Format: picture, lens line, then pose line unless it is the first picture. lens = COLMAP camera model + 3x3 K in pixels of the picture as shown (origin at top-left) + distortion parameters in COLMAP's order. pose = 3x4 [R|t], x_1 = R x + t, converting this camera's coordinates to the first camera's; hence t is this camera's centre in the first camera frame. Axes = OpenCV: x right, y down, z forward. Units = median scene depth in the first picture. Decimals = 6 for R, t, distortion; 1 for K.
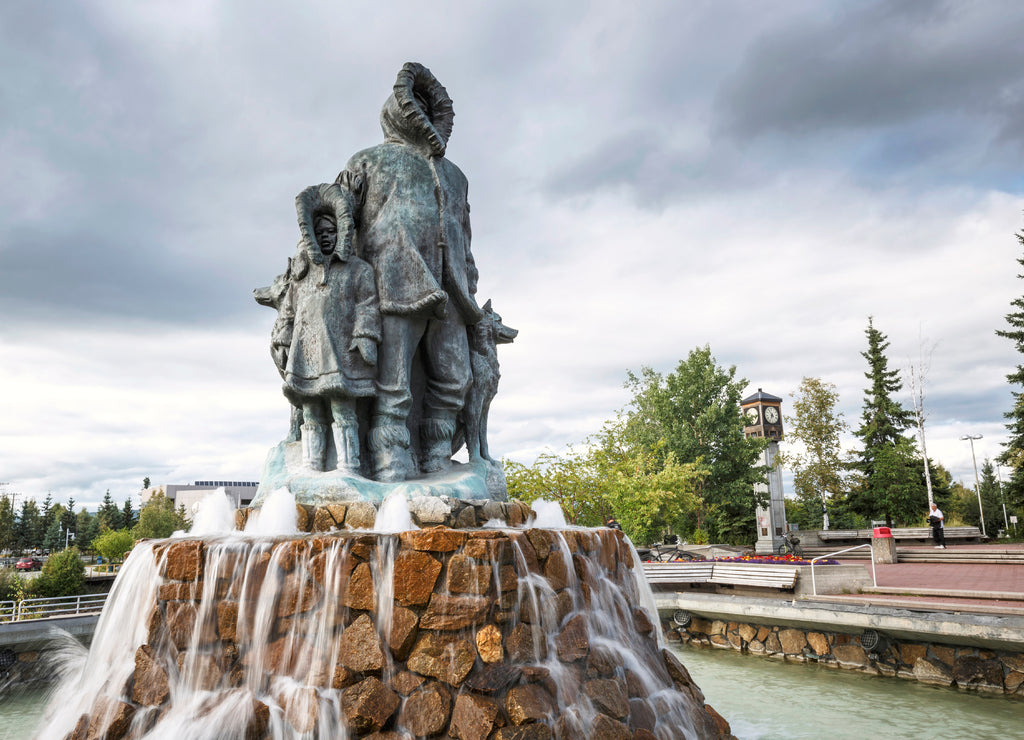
lens RADIAL K [[792.0, 0, 512.0], [0, 792.0, 370.0], [0, 0, 1]] dist [0.000215, 0.000030]
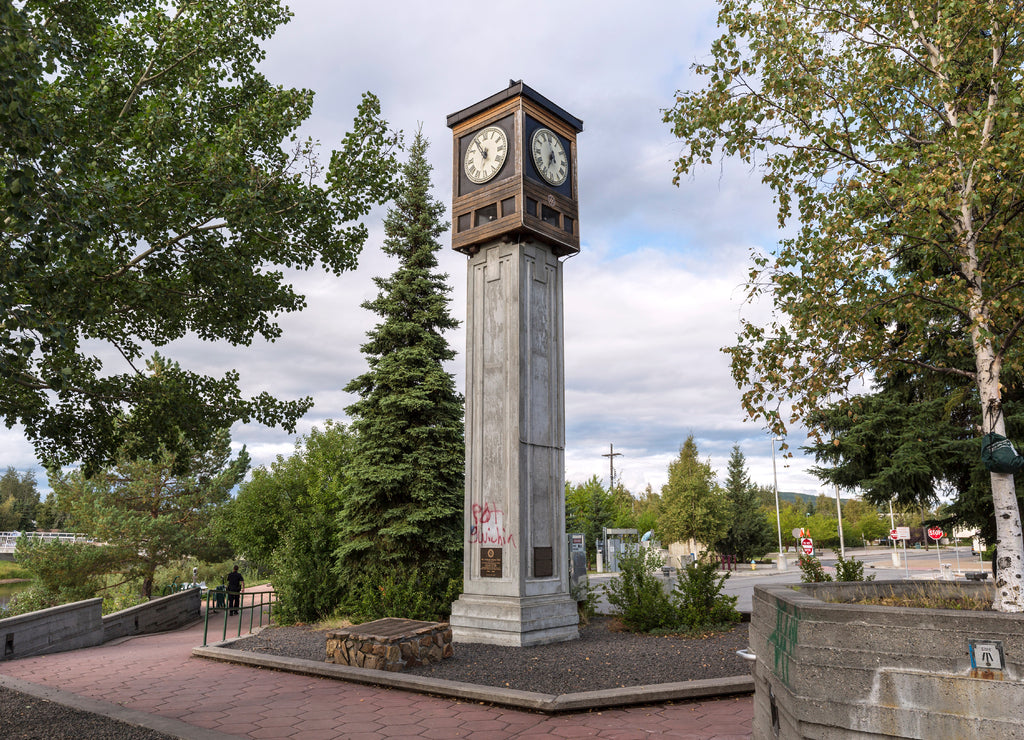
lens RADIAL K [[792.0, 0, 512.0], [0, 792.0, 370.0], [0, 0, 1]] dist [0.000215, 0.000030]
pose [[0.913449, 0.107036, 0.392624, 0.209740], [-0.105291, 0.994100, -0.026047, 0.143537], [-0.393095, -0.017547, 0.919330, 0.738266]]
